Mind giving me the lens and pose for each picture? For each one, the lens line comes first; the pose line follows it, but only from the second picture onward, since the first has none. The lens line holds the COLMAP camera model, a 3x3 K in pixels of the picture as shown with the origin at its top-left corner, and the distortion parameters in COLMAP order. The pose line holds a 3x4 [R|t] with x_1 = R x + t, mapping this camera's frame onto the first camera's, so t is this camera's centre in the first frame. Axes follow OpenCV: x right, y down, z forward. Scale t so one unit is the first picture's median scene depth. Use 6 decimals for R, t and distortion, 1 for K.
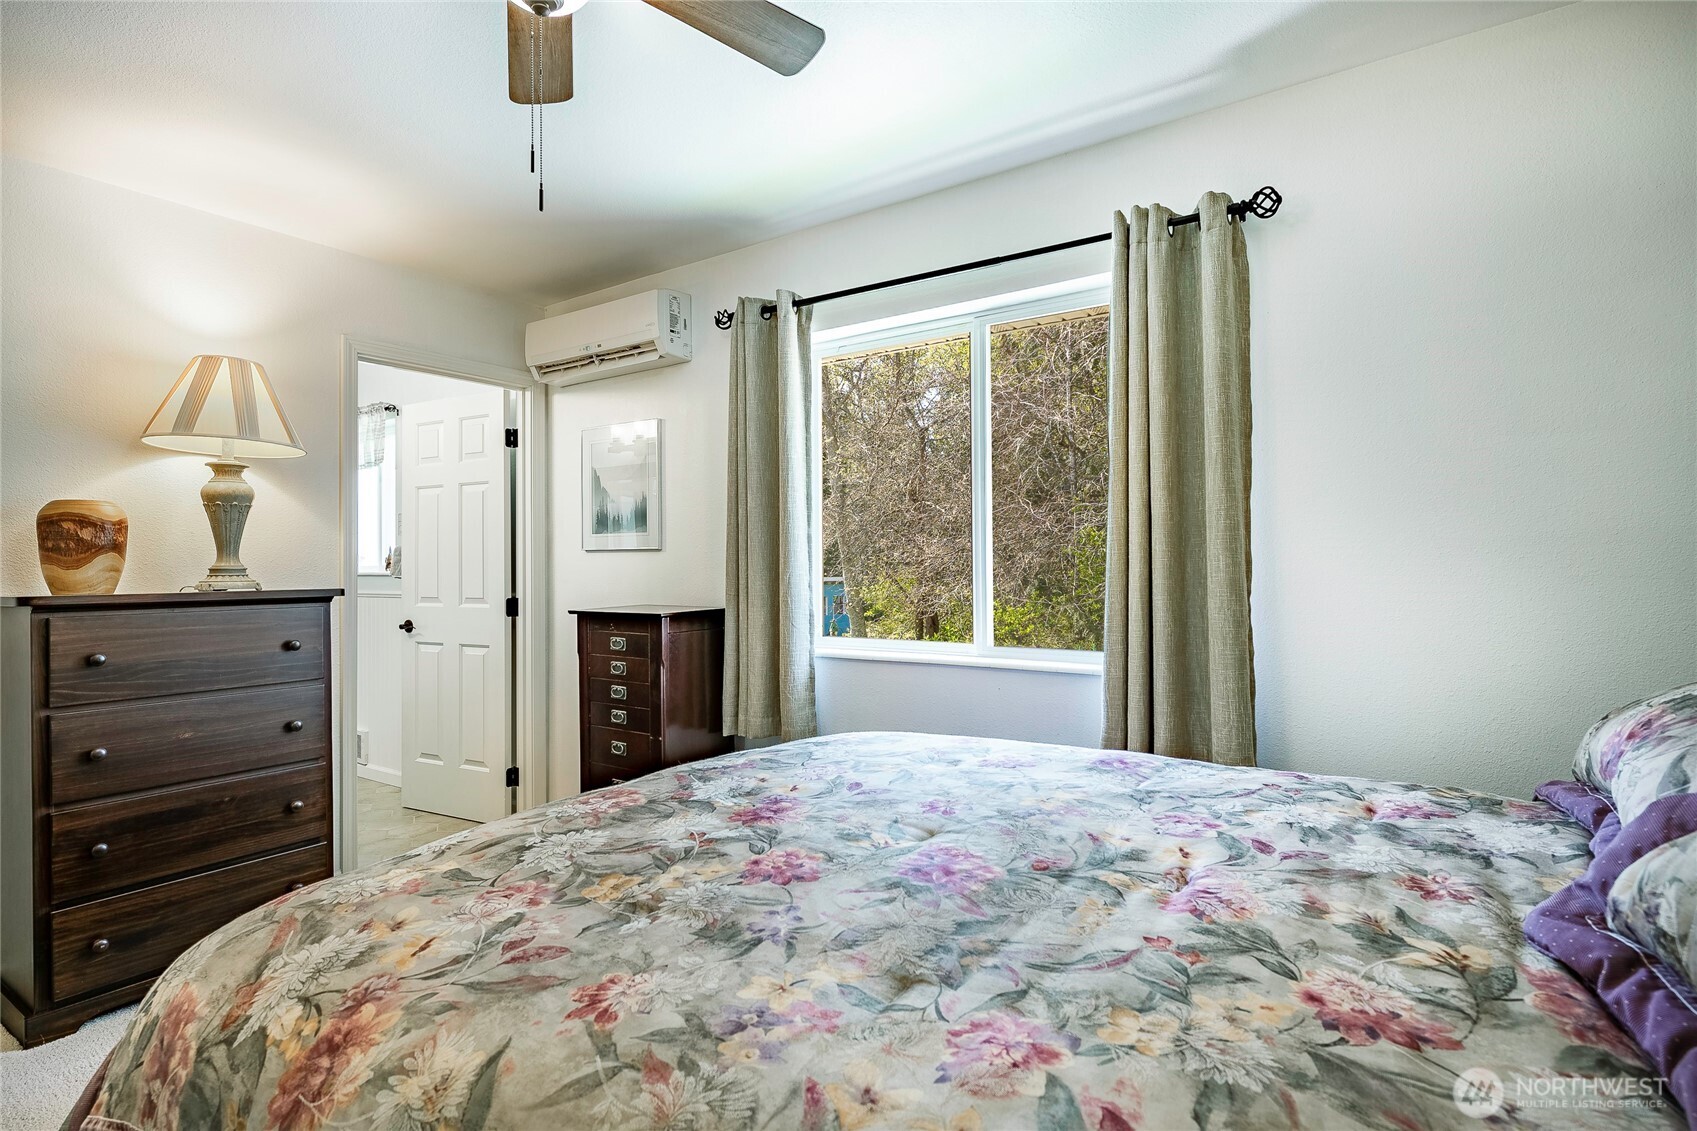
lens RADIAL K [[833.2, 0, 852.9], [0, 833.2, 561.7], [0, 0, 1]] dist [0.000803, 0.000306]
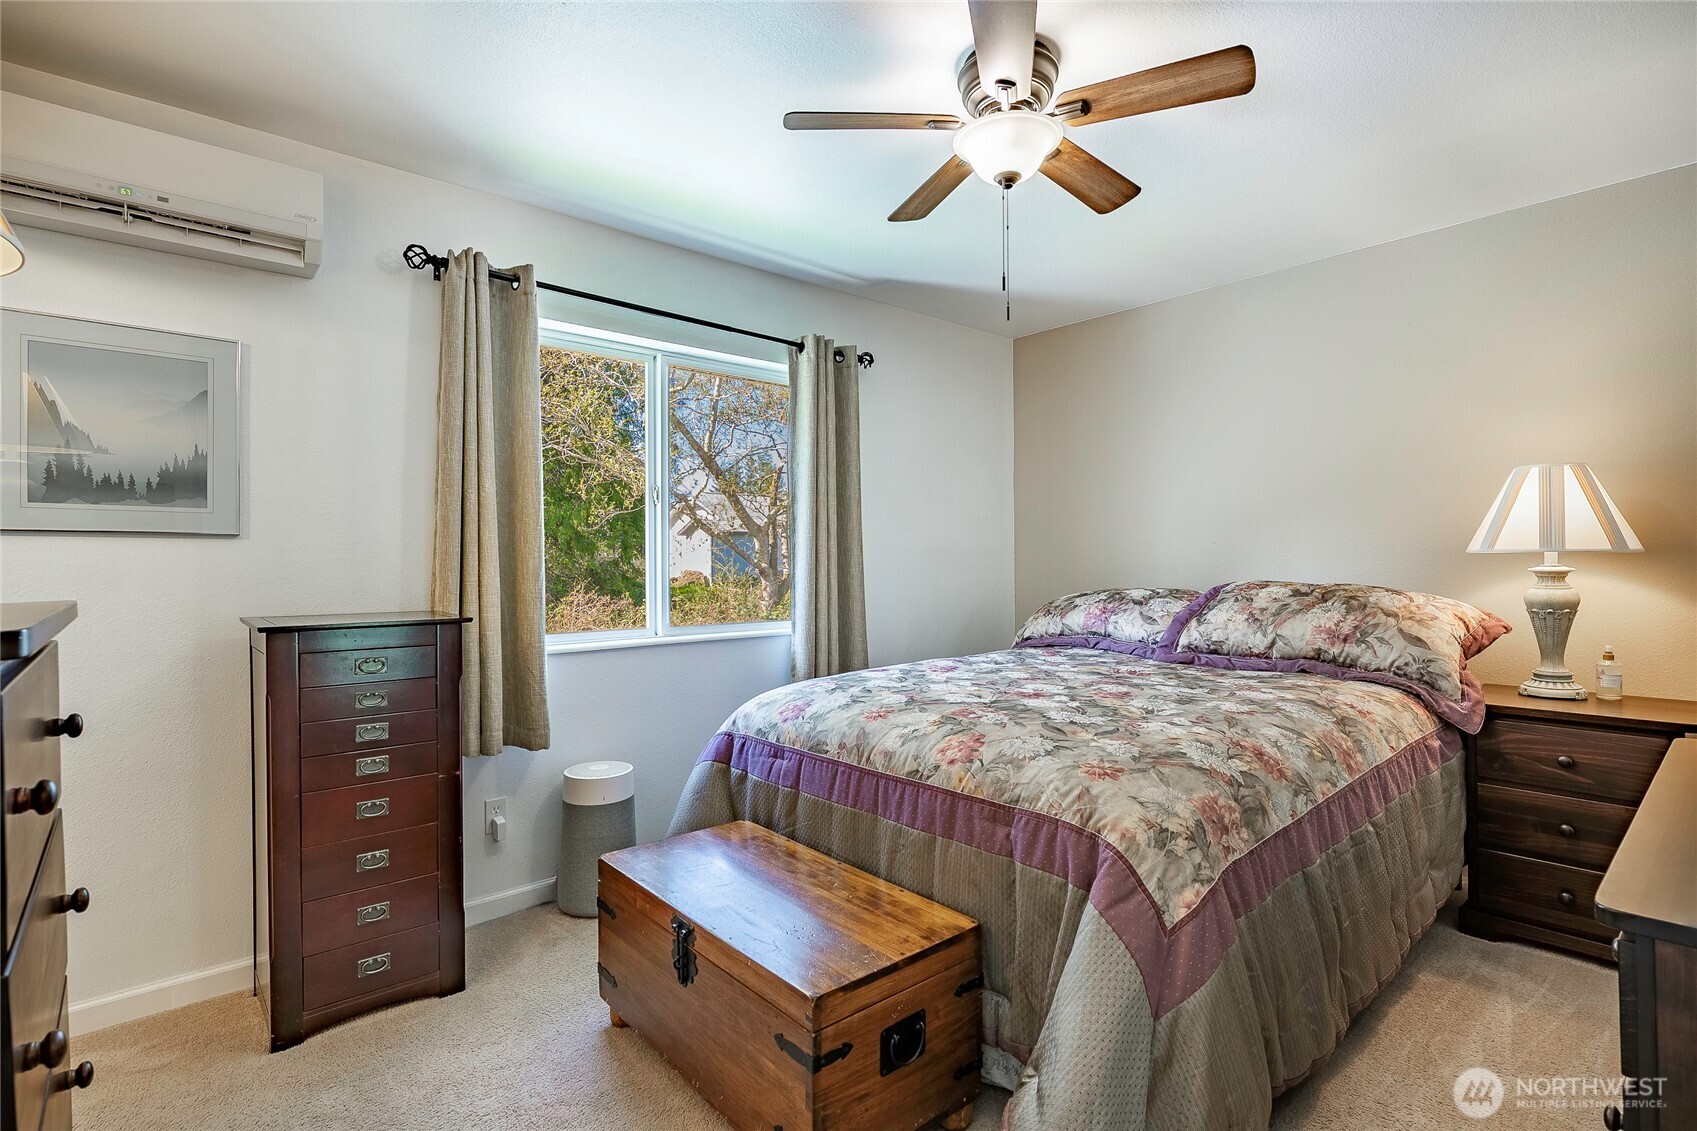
lens RADIAL K [[801.0, 0, 853.3], [0, 801.0, 564.4], [0, 0, 1]] dist [-0.005705, -0.000629]
pose [[0.260484, 0.003415, 0.965472, -0.875456], [0.003770, 0.999983, -0.004555, 0.015727], [-0.965471, 0.004827, 0.260466, 0.429212]]
